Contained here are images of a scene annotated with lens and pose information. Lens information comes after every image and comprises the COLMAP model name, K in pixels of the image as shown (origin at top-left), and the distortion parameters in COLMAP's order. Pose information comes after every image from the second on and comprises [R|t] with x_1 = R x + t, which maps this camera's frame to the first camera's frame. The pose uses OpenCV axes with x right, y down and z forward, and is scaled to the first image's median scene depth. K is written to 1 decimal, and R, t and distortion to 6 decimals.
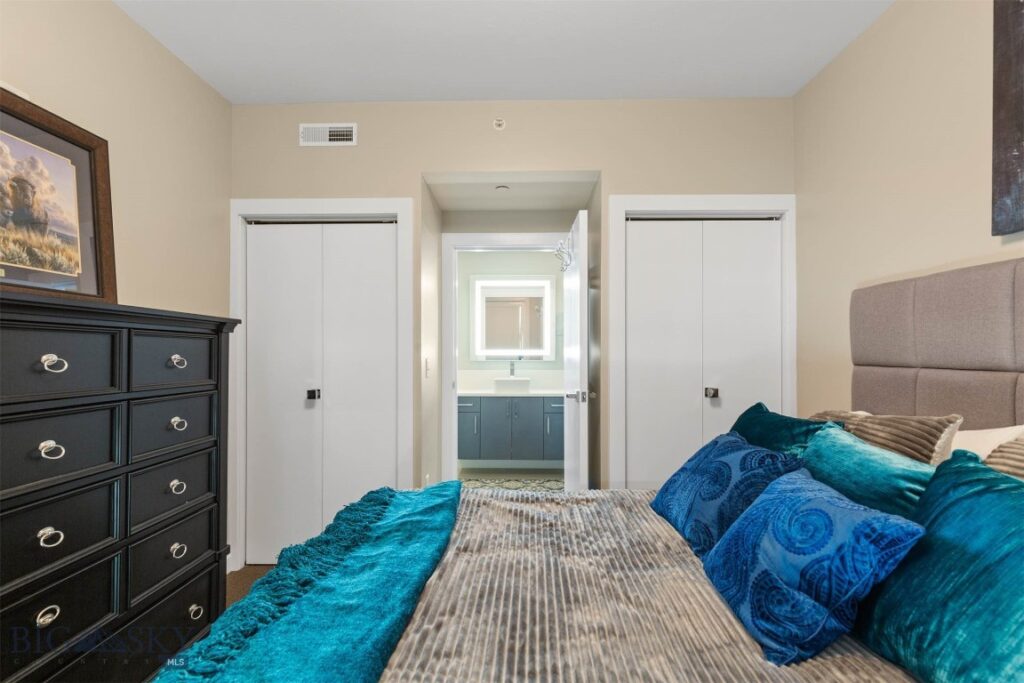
lens RADIAL K [[460.9, 0, 516.1], [0, 460.9, 342.9], [0, 0, 1]] dist [0.009375, -0.003116]
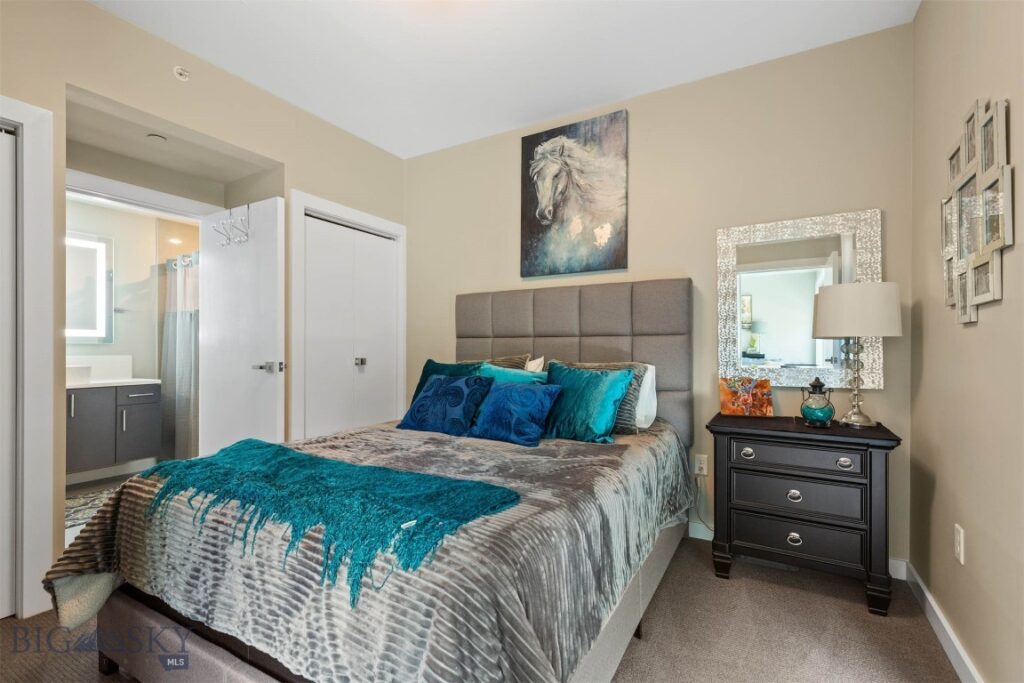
lens RADIAL K [[460.9, 0, 510.6], [0, 460.9, 342.1], [0, 0, 1]] dist [0.009375, -0.003116]
pose [[0.486150, 0.008576, 0.873833, -0.522152], [-0.015592, 0.999878, -0.001138, 0.046844], [-0.873736, -0.013071, 0.486224, -0.017231]]
